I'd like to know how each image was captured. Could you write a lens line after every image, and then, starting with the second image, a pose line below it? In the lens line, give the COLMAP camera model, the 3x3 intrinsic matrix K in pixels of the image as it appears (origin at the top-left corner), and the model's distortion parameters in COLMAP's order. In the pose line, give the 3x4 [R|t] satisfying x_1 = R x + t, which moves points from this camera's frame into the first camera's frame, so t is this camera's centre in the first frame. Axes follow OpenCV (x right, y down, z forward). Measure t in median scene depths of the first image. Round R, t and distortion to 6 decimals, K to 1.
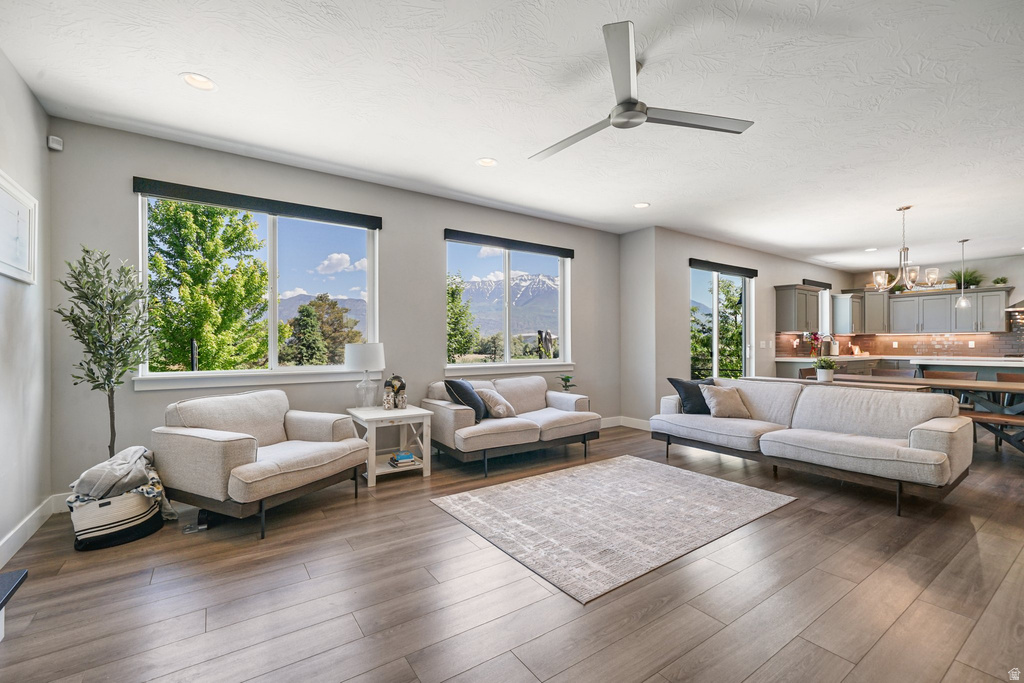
lens RADIAL K [[439.9, 0, 513.3], [0, 439.9, 343.8], [0, 0, 1]] dist [0.003409, 0.000344]
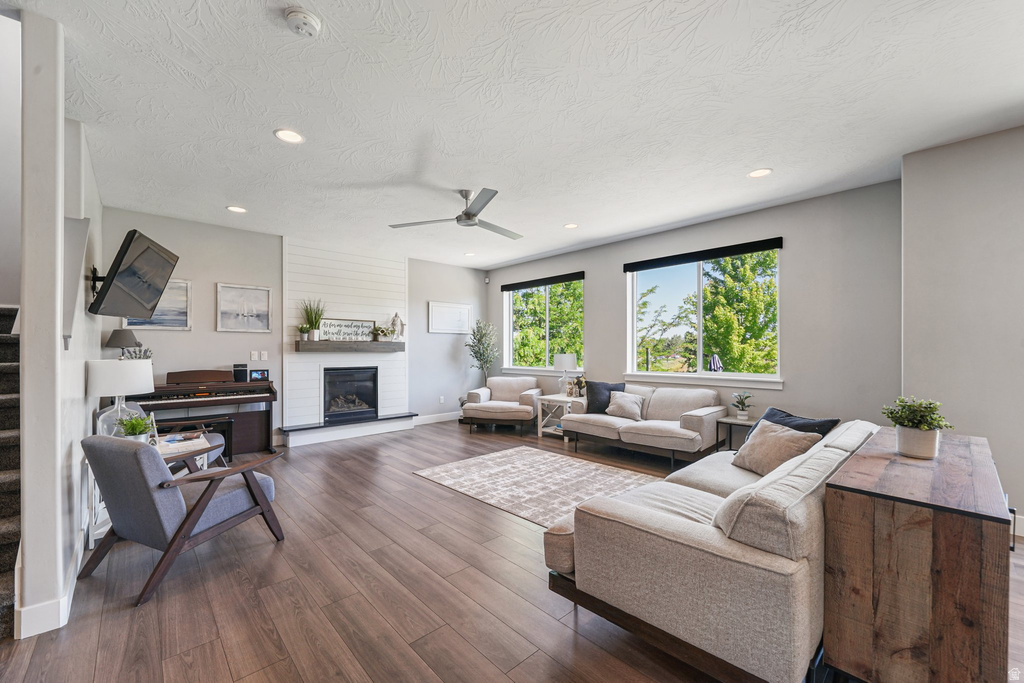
lens RADIAL K [[413.7, 0, 511.9], [0, 413.7, 346.3], [0, 0, 1]] dist [0.002596, 0.000029]
pose [[0.136415, -0.006408, -0.990631, 1.118895], [0.002971, 0.999977, -0.006060, -0.020432], [0.990647, -0.002116, 0.136431, 0.583508]]
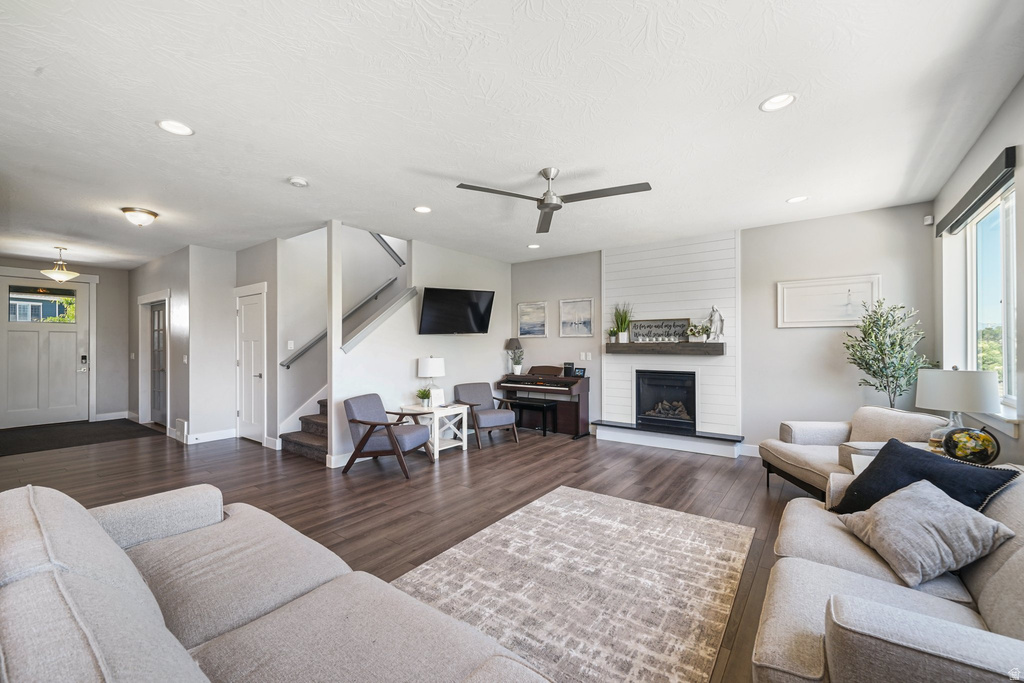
lens RADIAL K [[413.7, 0, 507.5], [0, 413.7, 347.3], [0, 0, 1]] dist [0.002596, 0.000029]
pose [[-0.952373, 0.004233, -0.304905, 0.478542], [0.003823, 0.999991, 0.001941, -0.038200], [0.304910, 0.000683, -0.952381, 1.355974]]
